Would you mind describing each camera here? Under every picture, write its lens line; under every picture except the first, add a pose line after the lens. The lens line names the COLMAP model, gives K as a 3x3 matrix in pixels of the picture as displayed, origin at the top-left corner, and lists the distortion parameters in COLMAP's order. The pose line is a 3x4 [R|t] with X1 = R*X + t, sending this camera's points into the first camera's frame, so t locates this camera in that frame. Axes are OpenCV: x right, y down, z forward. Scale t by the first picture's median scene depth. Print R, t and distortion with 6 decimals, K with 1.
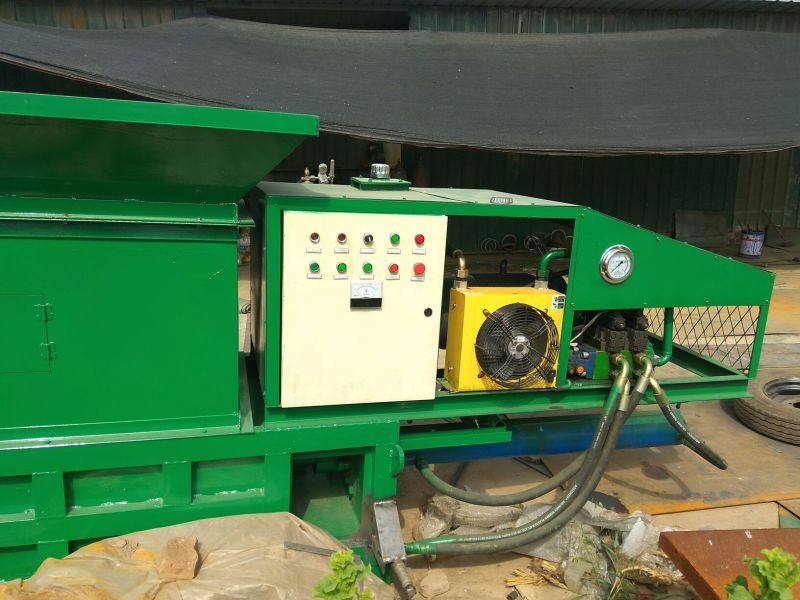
lens RADIAL K [[627.8, 0, 402.8], [0, 627.8, 298.9], [0, 0, 1]] dist [0.044883, -0.073703]
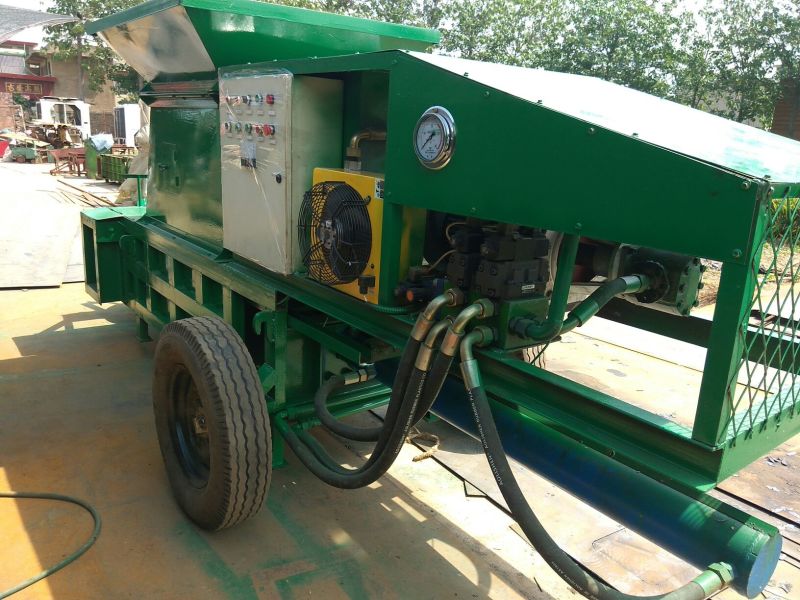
lens RADIAL K [[627.8, 0, 407.2], [0, 627.8, 299.7], [0, 0, 1]] dist [0.044883, -0.073703]
pose [[0.383577, 0.208019, -0.899776, 0.989442], [-0.238082, 0.963642, 0.121289, 0.034867], [0.892292, 0.167697, 0.419157, 0.768454]]
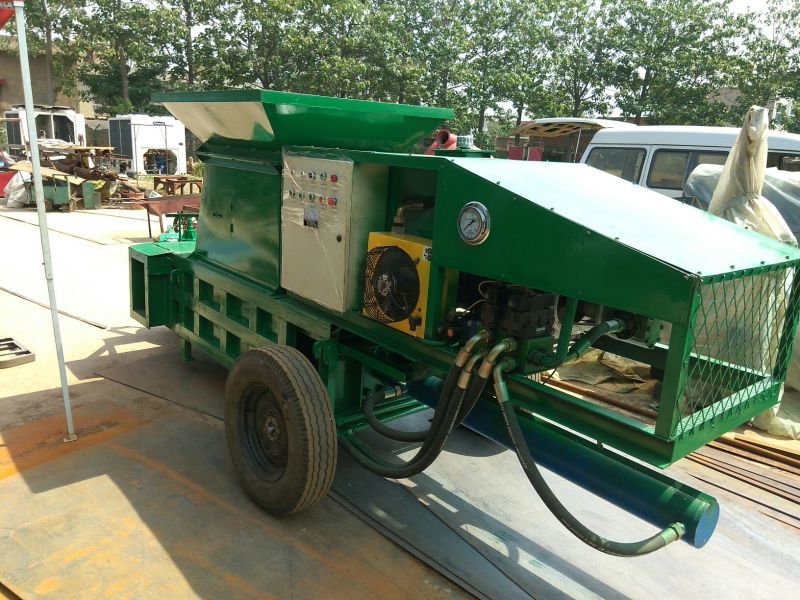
lens RADIAL K [[627.8, 0, 396.3], [0, 627.8, 299.8], [0, 0, 1]] dist [0.044883, -0.073703]
pose [[0.404715, 0.191749, -0.894113, 1.180303], [-0.240477, 0.965670, 0.098244, -0.011014], [0.882256, 0.175253, 0.436933, 0.551882]]
